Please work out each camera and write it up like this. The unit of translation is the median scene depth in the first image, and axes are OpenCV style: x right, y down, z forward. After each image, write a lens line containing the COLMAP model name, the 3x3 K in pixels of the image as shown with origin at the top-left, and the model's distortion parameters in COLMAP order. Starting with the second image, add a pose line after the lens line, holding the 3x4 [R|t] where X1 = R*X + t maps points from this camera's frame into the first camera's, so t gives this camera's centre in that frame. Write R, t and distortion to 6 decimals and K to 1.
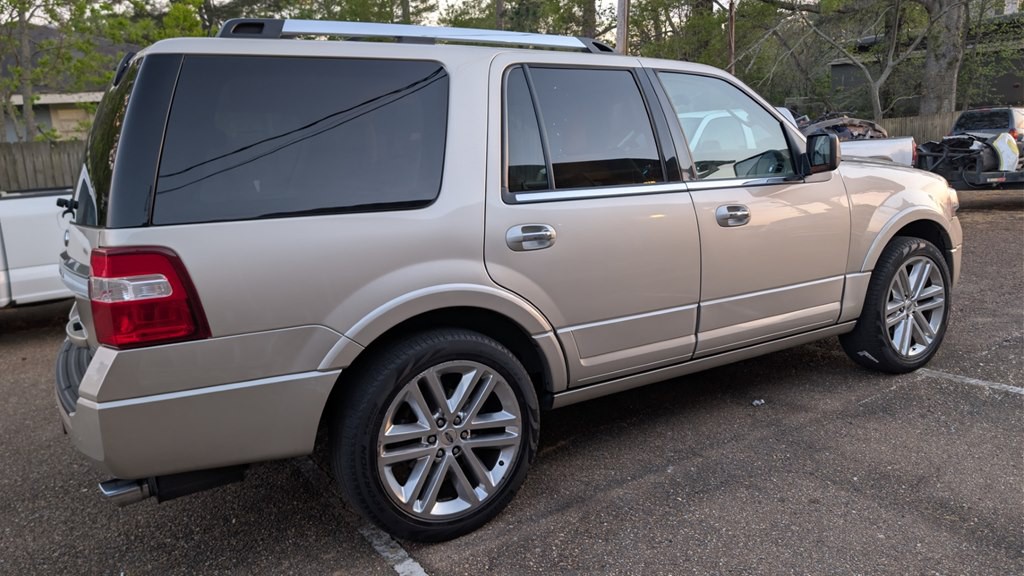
lens RADIAL K [[740.3, 0, 523.3], [0, 740.3, 284.5], [0, 0, 1]] dist [0.027397, -0.023452]
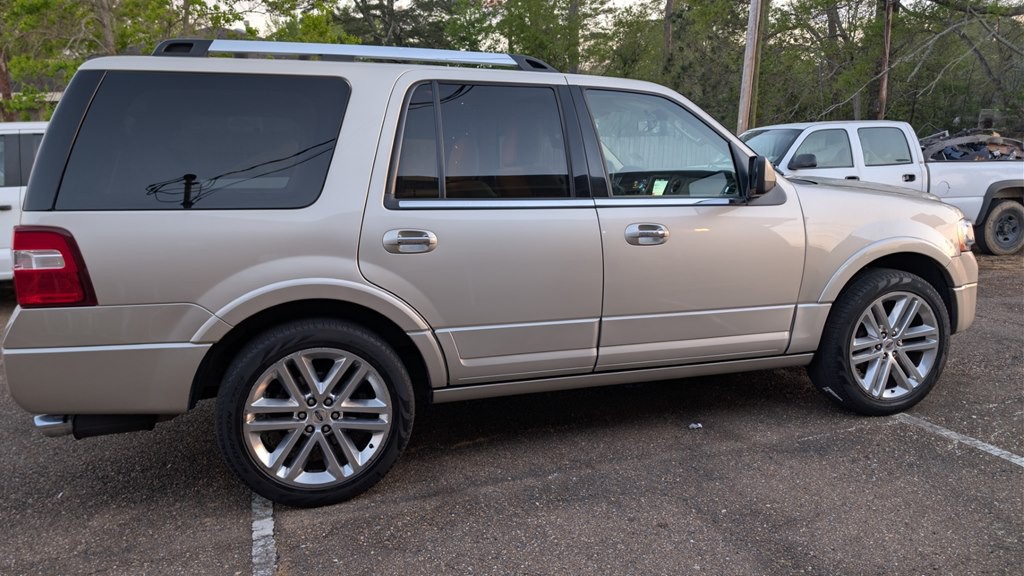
lens RADIAL K [[740.3, 0, 510.3], [0, 740.3, 284.6], [0, 0, 1]] dist [0.027397, -0.023452]
pose [[0.969106, 0.081094, -0.232932, 0.384641], [-0.081448, 0.996645, 0.008112, -0.020410], [0.232808, 0.011111, 0.972459, -0.017370]]
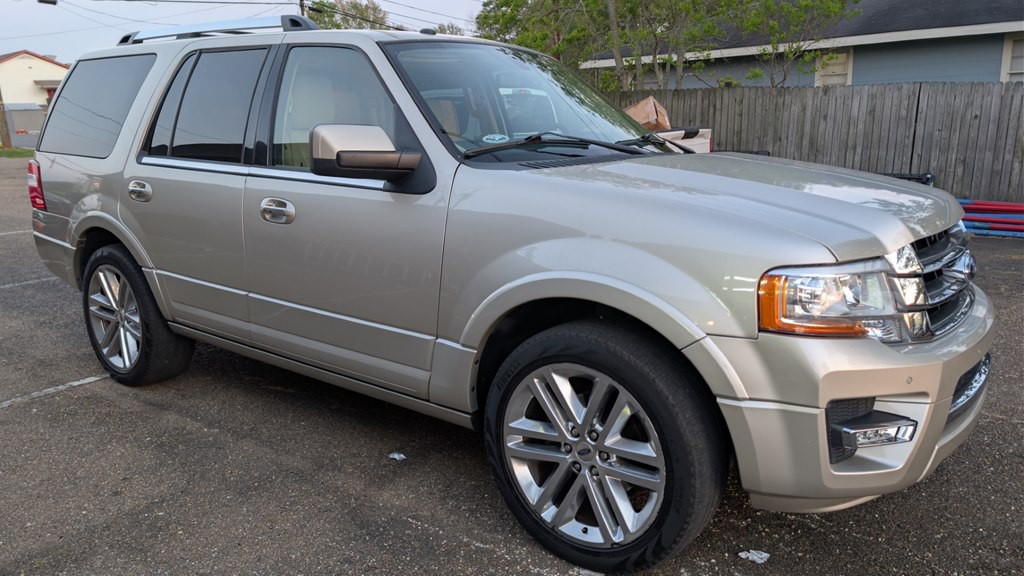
lens RADIAL K [[740.3, 0, 507.8], [0, 740.3, 289.7], [0, 0, 1]] dist [0.027397, -0.023452]
pose [[0.351507, 0.260970, -0.899076, 1.357559], [-0.178994, 0.961379, 0.209074, -0.267303], [0.918914, 0.087438, 0.384644, 1.034076]]
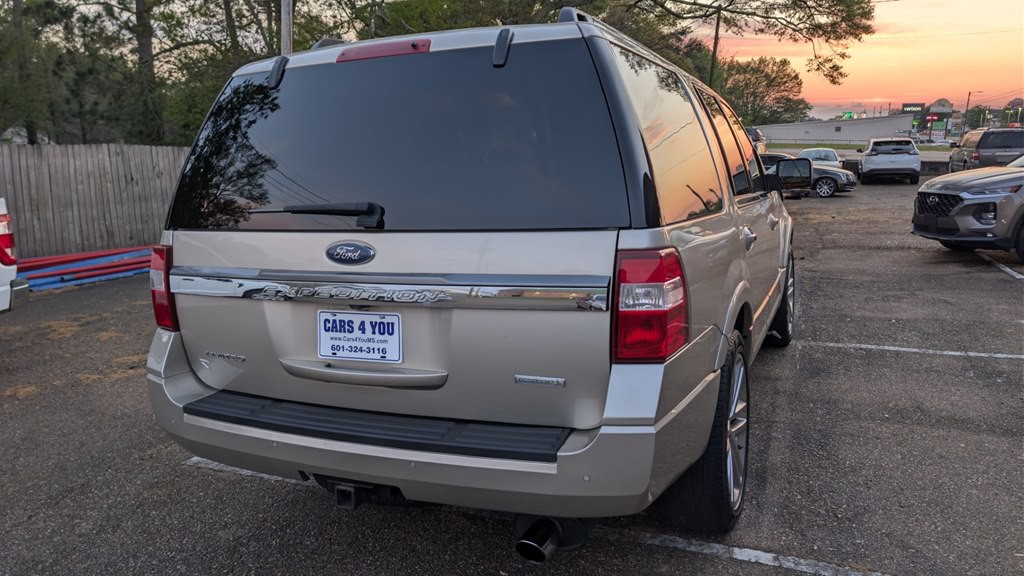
lens RADIAL K [[740.3, 0, 516.0], [0, 740.3, 286.9], [0, 0, 1]] dist [0.027397, -0.023452]
pose [[0.828920, -0.058305, 0.556320, -0.848104], [0.079459, 0.996741, -0.013933, -0.003402], [-0.553695, 0.055754, 0.830851, 0.251845]]
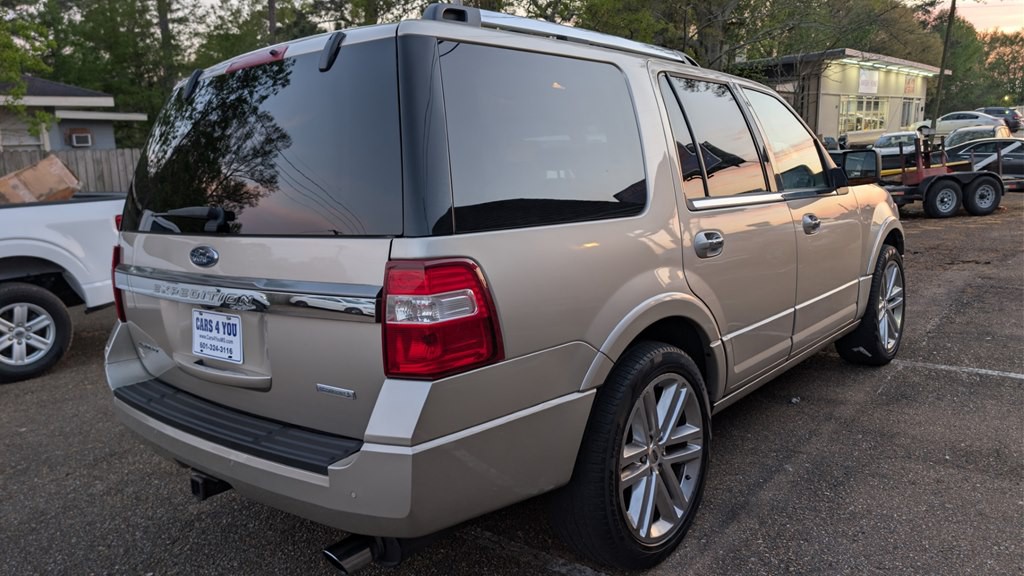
lens RADIAL K [[740.3, 0, 515.9], [0, 740.3, 286.2], [0, 0, 1]] dist [0.027397, -0.023452]
pose [[0.953794, -0.035100, 0.298403, -0.500437], [0.044439, 0.998710, -0.024567, 0.004516], [-0.297156, 0.036693, 0.954124, 0.122387]]
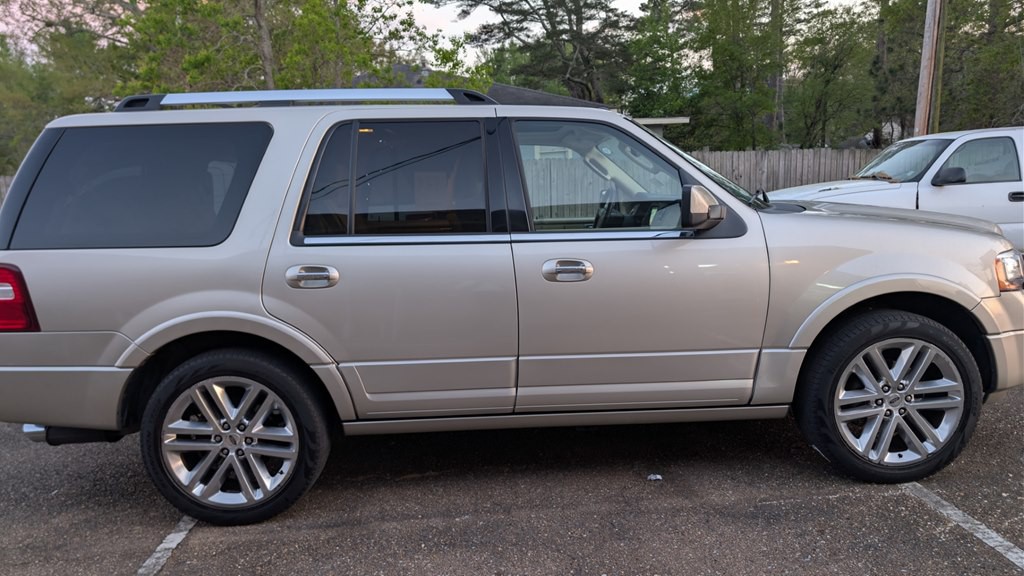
lens RADIAL K [[740.3, 0, 507.3], [0, 740.3, 286.9], [0, 0, 1]] dist [0.027397, -0.023452]
pose [[0.865857, 0.088915, -0.492327, 0.768083], [-0.095820, 0.995335, 0.011239, -0.084185], [0.491030, 0.037444, 0.870338, 0.157745]]
